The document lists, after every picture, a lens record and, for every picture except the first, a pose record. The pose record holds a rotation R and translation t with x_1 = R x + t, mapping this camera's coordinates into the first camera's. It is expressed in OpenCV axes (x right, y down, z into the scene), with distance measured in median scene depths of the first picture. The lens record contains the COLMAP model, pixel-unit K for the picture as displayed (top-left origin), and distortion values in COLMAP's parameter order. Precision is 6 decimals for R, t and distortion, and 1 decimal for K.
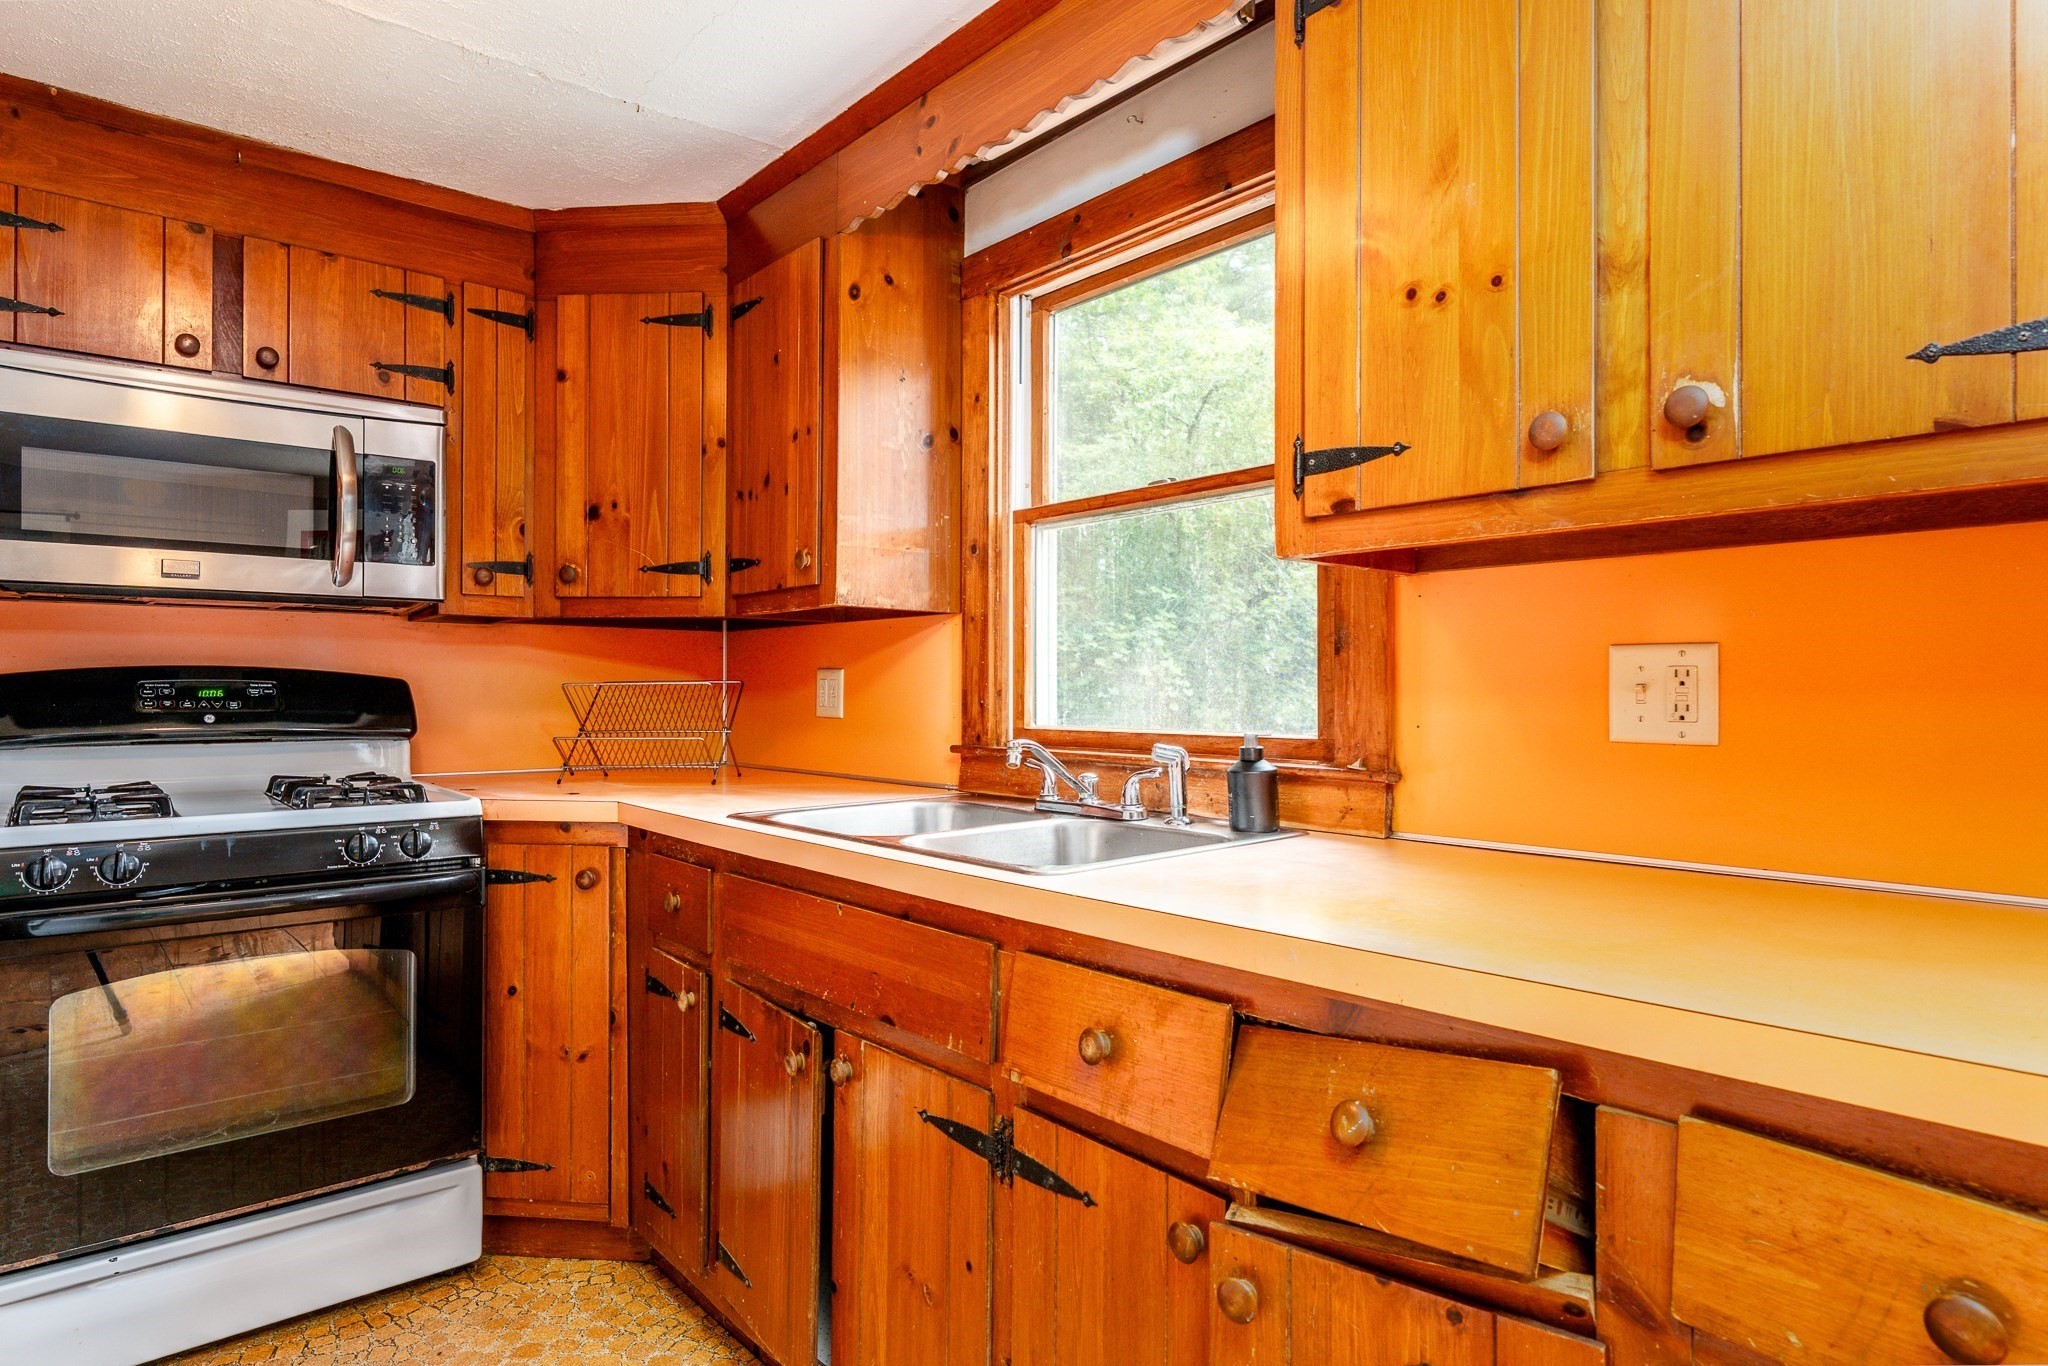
lens RADIAL K [[1144.4, 0, 1059.6], [0, 1144.4, 685.0], [0, 0, 1]] dist [0.002677, -0.004123]
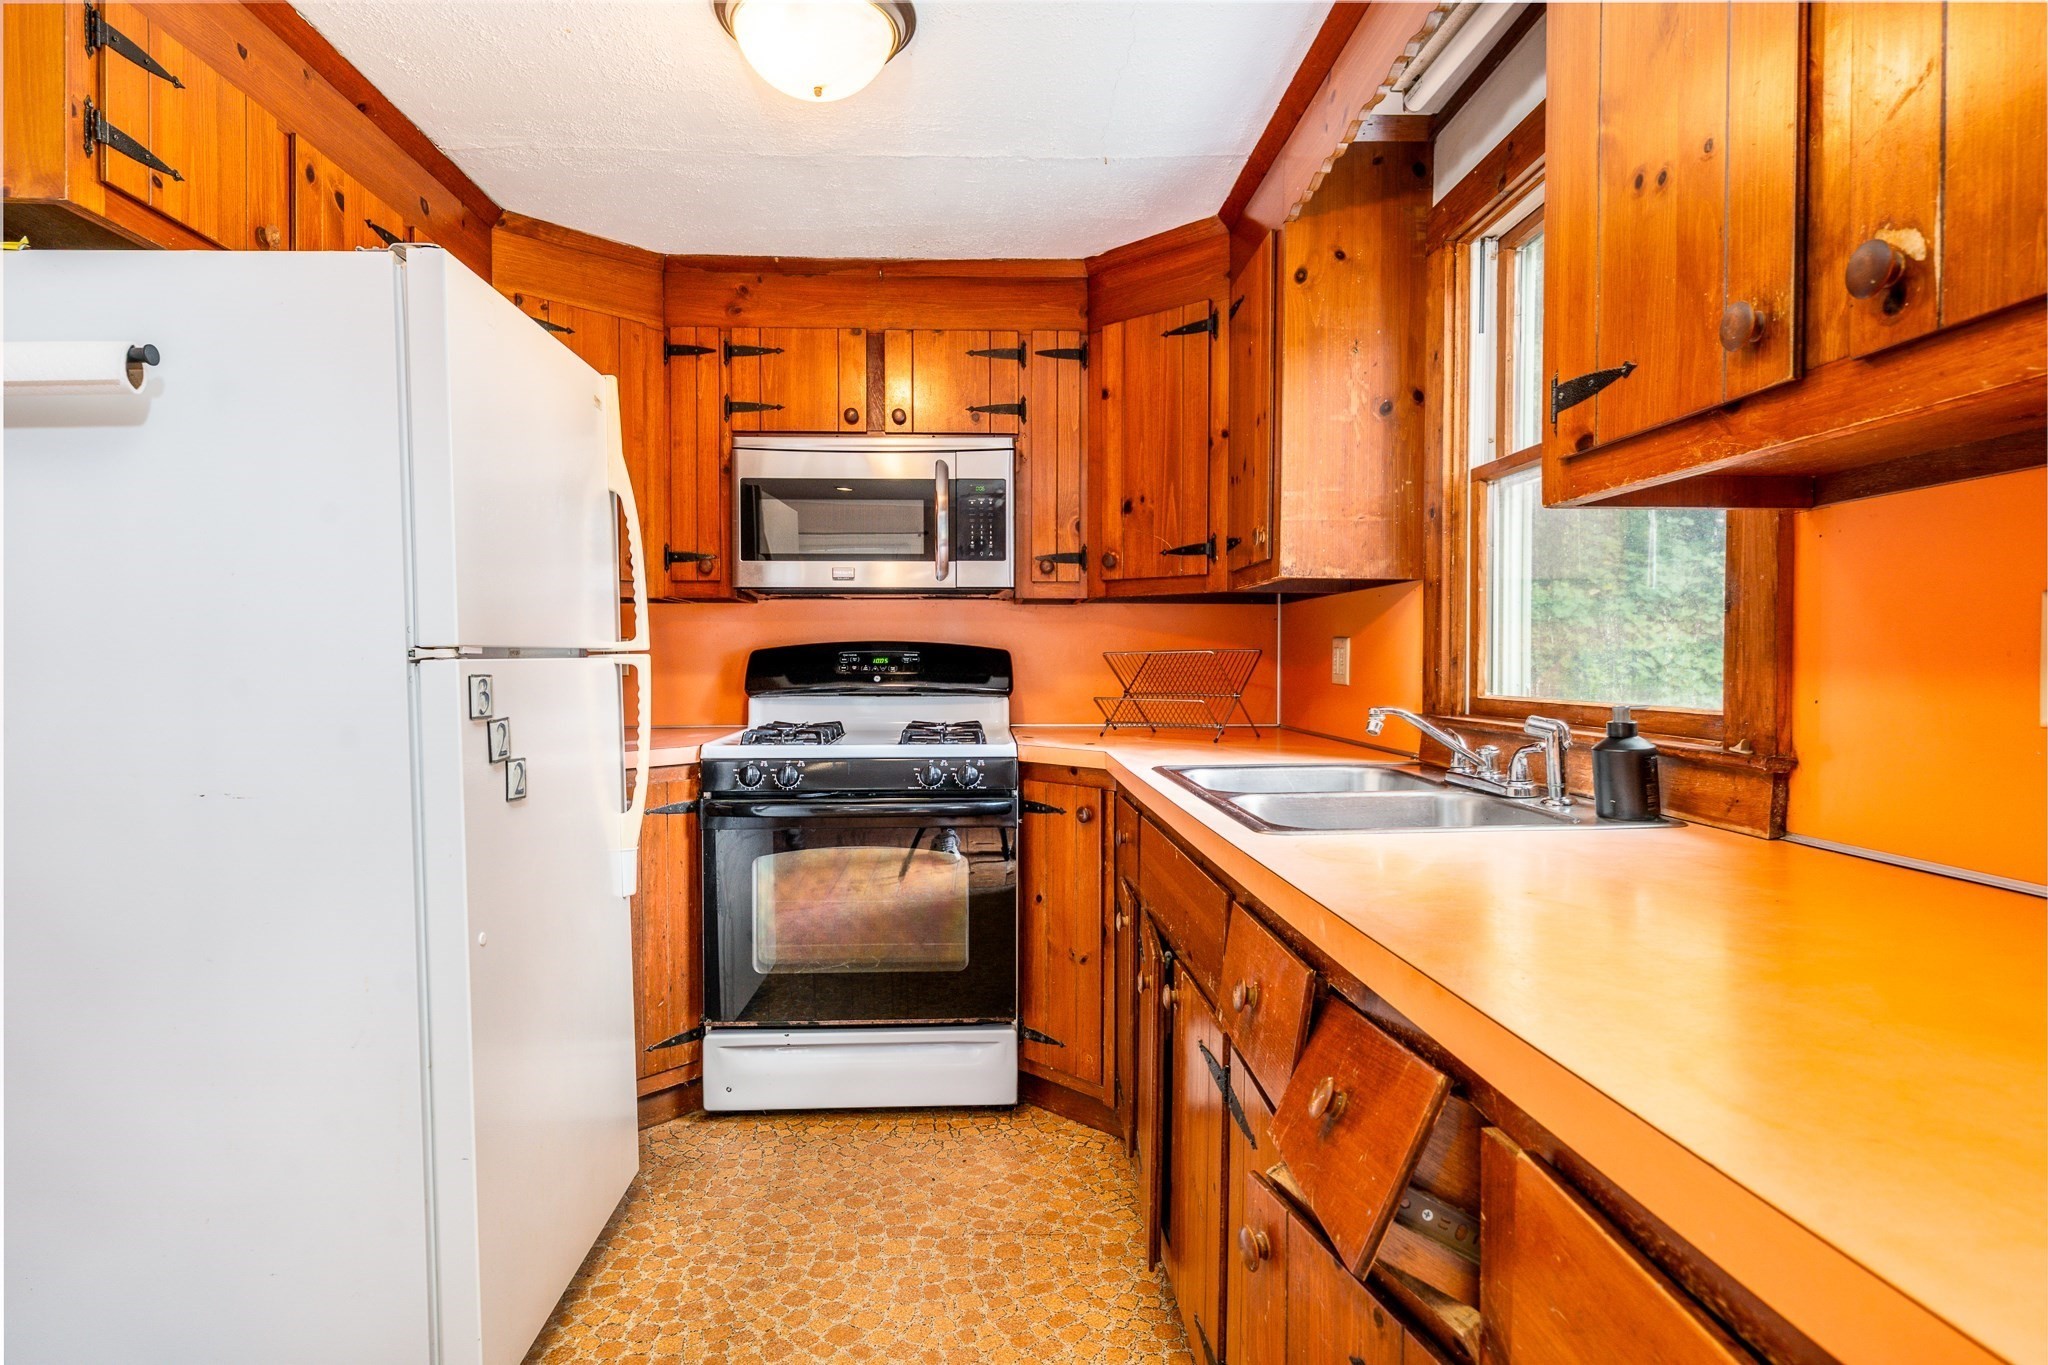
lens RADIAL K [[1114.4, 0, 1022.1], [0, 1114.4, 680.0], [0, 0, 1]] dist [-0.005546, -0.000739]
pose [[0.780914, 0.011038, -0.624541, 0.277353], [0.003200, 0.999760, 0.021671, 0.002207], [0.624631, -0.018921, 0.780691, 0.045508]]
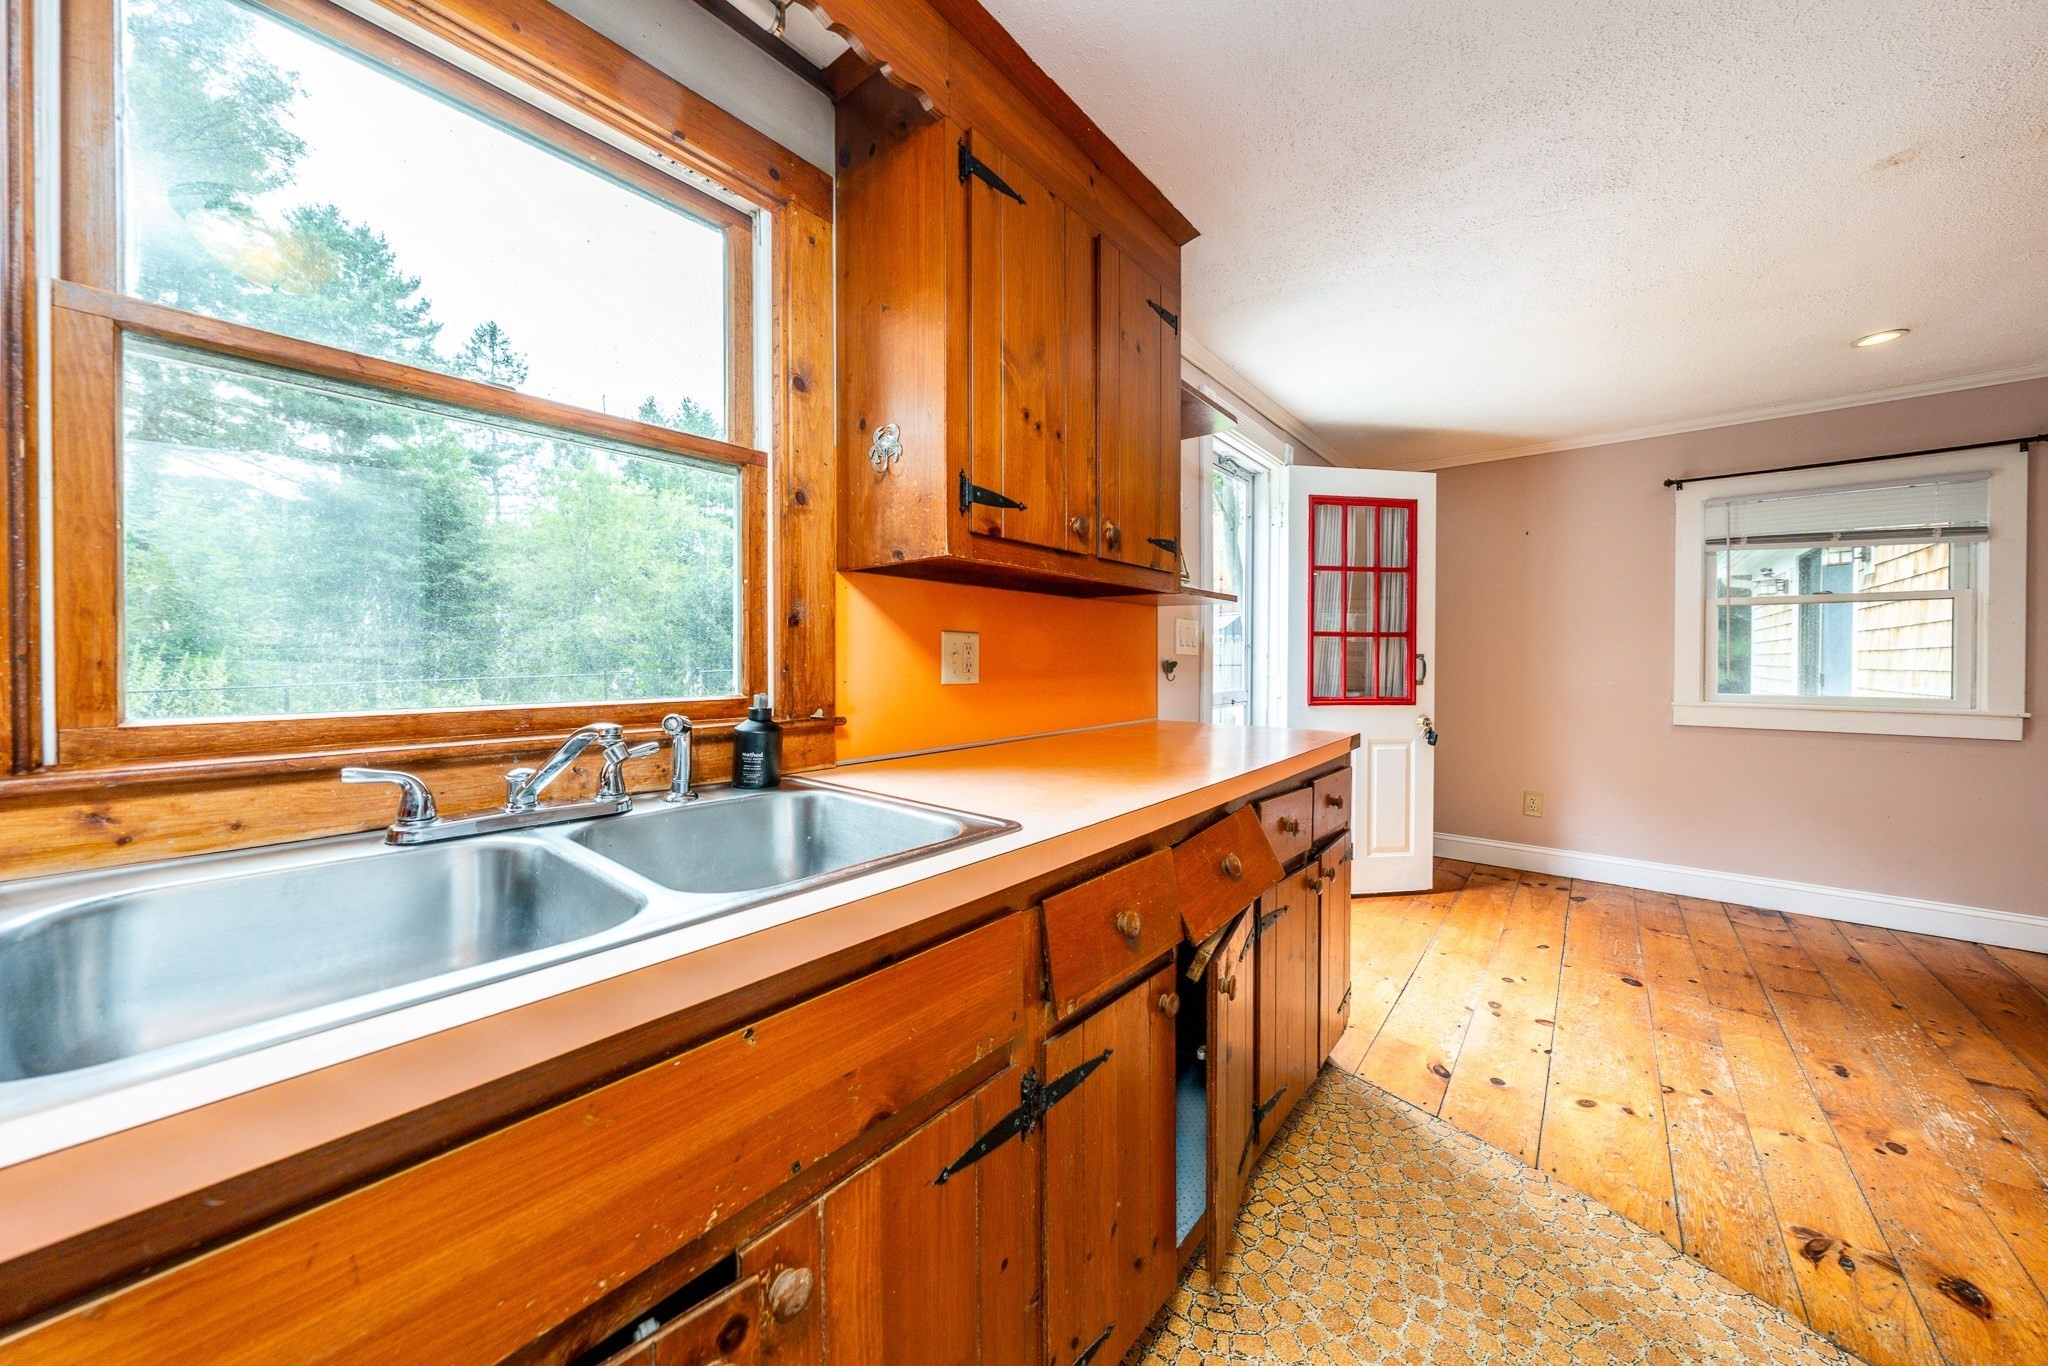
lens RADIAL K [[701.5, 0, 988.0], [0, 701.5, 669.2], [0, 0, 1]] dist [-0.002160, -0.001055]
pose [[-0.125918, -0.012240, 0.991965, -0.415298], [-0.001573, 0.999925, 0.012139, 0.008094], [-0.992039, -0.000032, -0.125928, 0.703384]]
